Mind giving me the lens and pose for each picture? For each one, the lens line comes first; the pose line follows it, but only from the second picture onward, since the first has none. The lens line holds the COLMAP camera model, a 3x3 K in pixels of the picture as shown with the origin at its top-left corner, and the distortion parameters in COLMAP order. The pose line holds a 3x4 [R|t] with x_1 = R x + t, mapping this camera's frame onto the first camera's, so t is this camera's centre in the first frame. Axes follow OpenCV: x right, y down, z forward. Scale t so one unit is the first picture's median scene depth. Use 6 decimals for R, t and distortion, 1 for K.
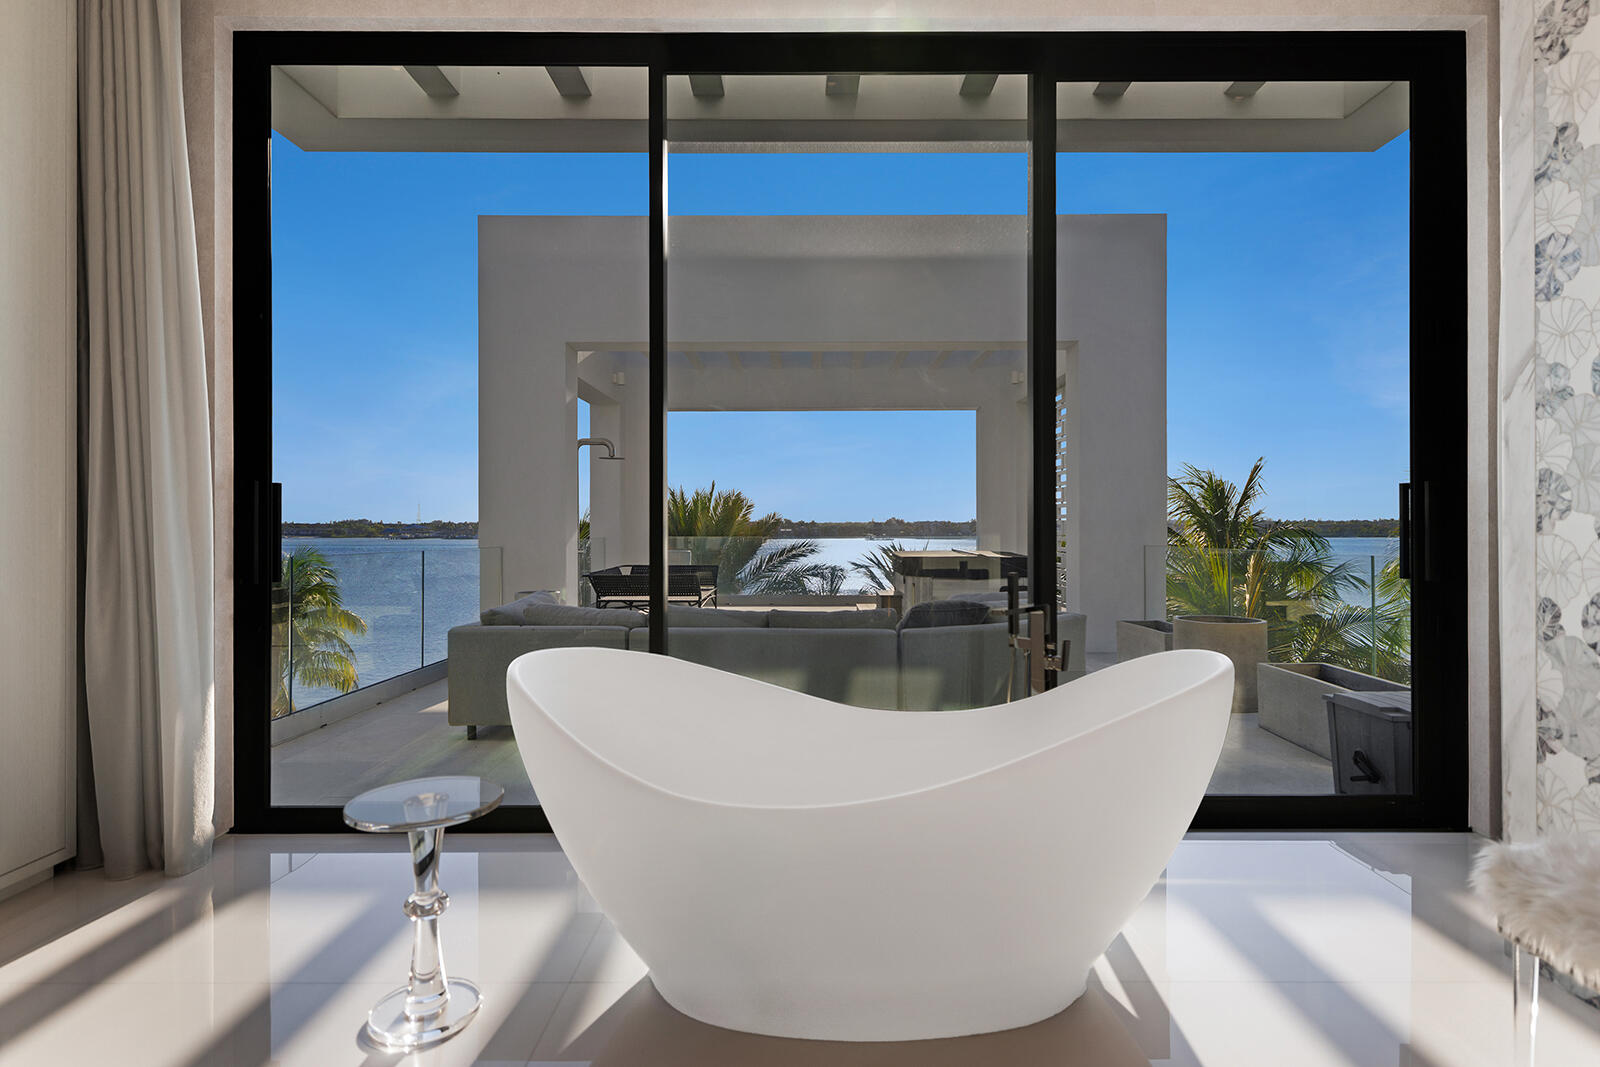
lens RADIAL K [[862.6, 0, 796.6], [0, 862.6, 526.6], [0, 0, 1]] dist [-0.002345, 0.000365]
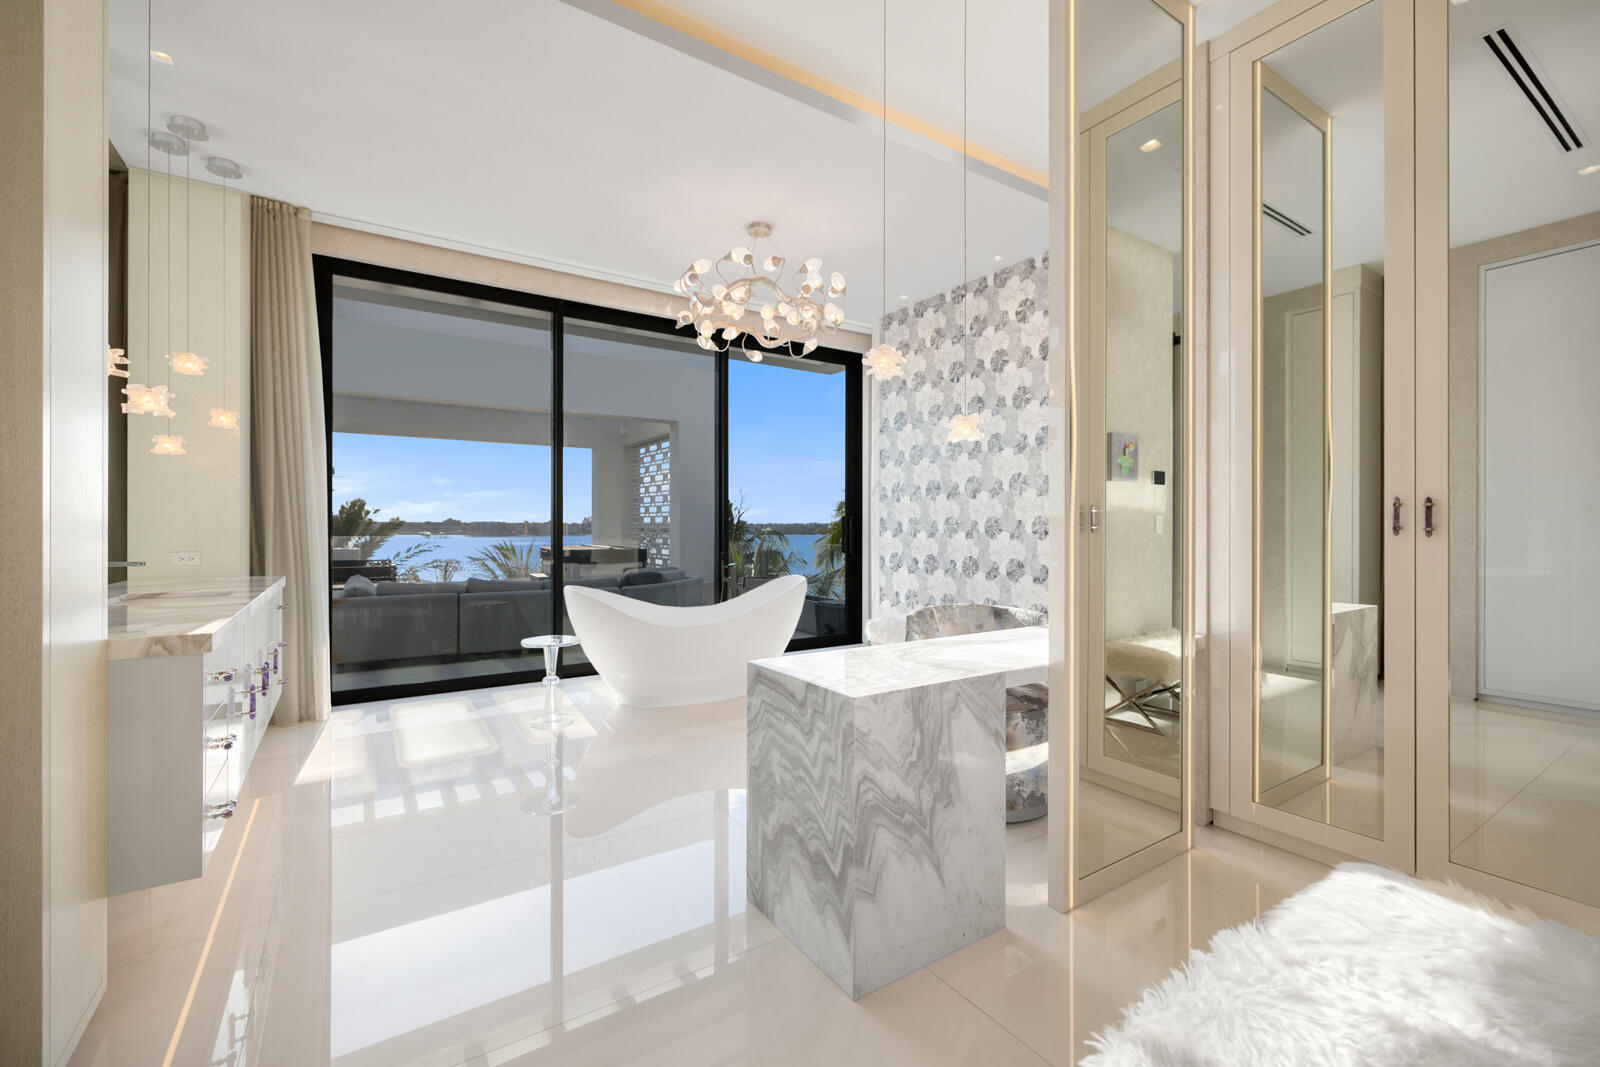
lens RADIAL K [[682.5, 0, 798.8], [0, 682.5, 528.1], [0, 0, 1]] dist [0.001179, 0.000069]
pose [[0.838640, 0.001967, 0.544683, -0.147188], [-0.003076, 0.999995, 0.001126, -0.004490], [-0.544678, -0.002620, 0.838641, -0.182385]]
